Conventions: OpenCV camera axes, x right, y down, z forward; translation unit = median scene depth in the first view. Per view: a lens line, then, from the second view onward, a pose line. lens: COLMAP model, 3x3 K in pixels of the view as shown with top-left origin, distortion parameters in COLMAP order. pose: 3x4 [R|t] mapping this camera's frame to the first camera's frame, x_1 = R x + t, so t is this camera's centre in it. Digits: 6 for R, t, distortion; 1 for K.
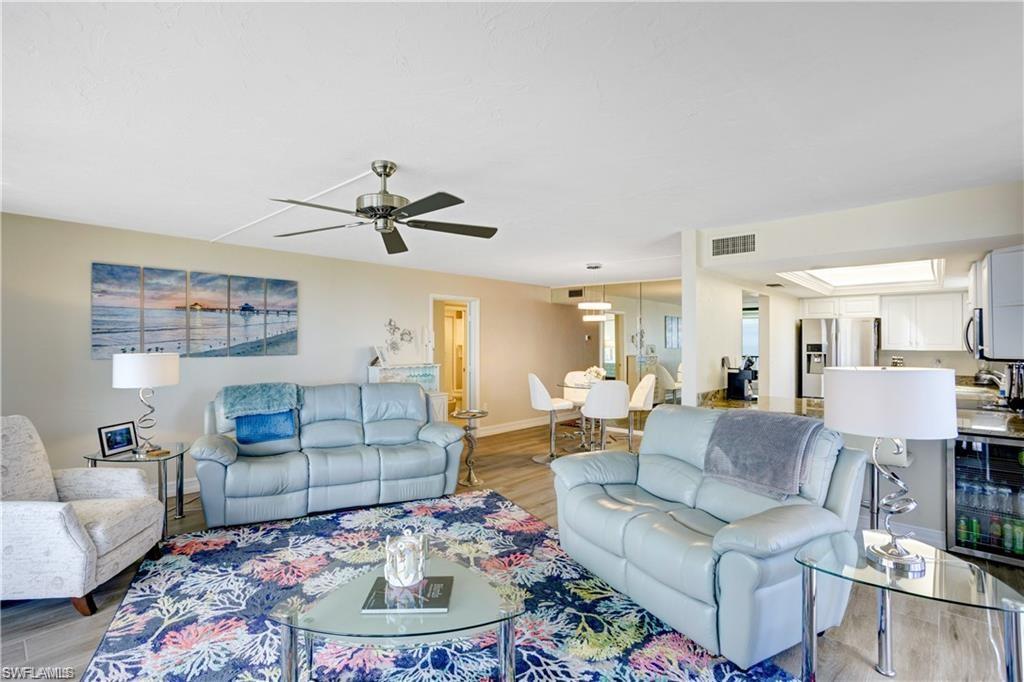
lens RADIAL K [[505.8, 0, 512.0], [0, 505.8, 341.0], [0, 0, 1]] dist [0.015726, 0.000075]
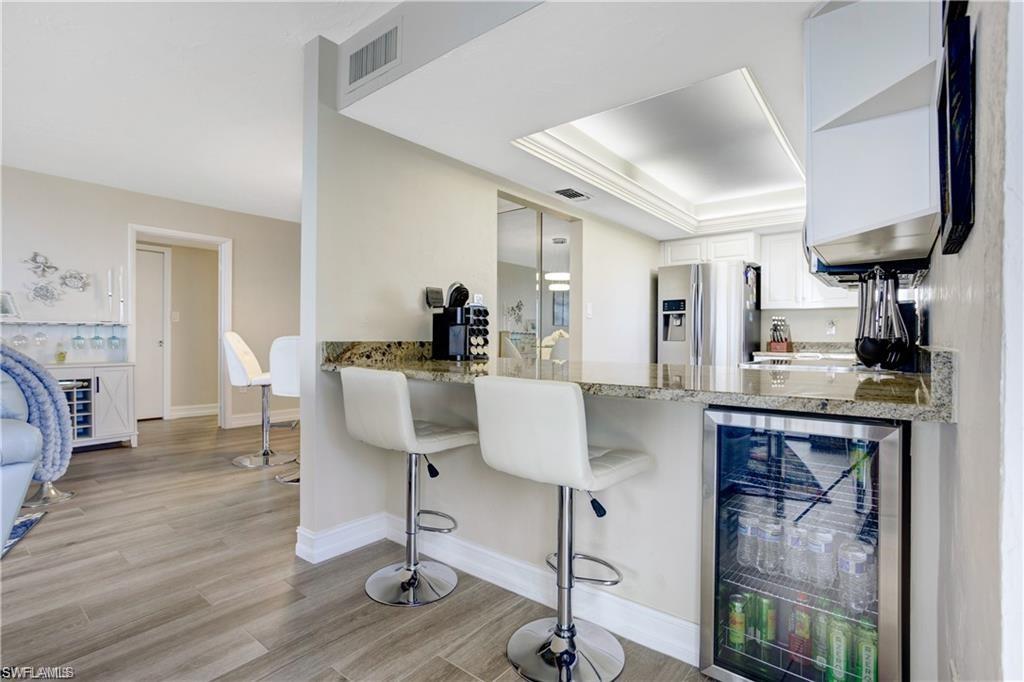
lens RADIAL K [[491.9, 0, 512.0], [0, 491.9, 341.0], [0, 0, 1]] dist [-0.000861, -0.000080]
pose [[0.999650, 0.004428, 0.026066, 0.343232], [-0.004609, 0.999966, 0.006892, 0.060654], [-0.026035, -0.007009, 0.999636, 0.293688]]
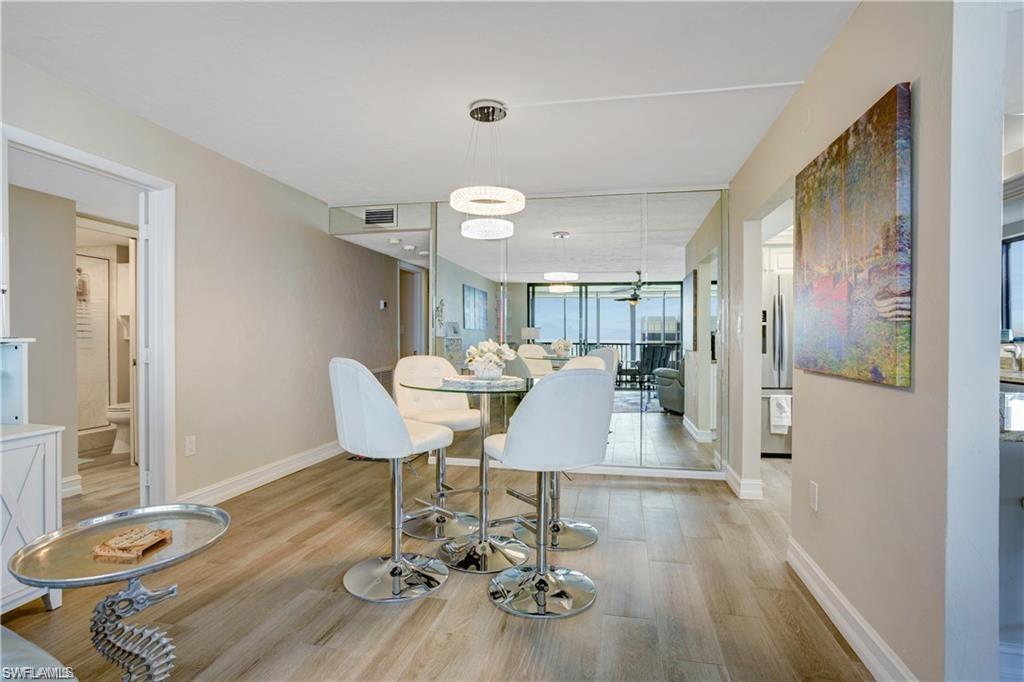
lens RADIAL K [[535.9, 0, 512.0], [0, 535.9, 341.0], [0, 0, 1]] dist [-0.000200, 0.000382]
pose [[0.873494, -0.005194, 0.486807, -0.038212], [-0.002111, 0.999893, 0.014457, 0.037718], [-0.486830, -0.013656, 0.873390, 0.506628]]
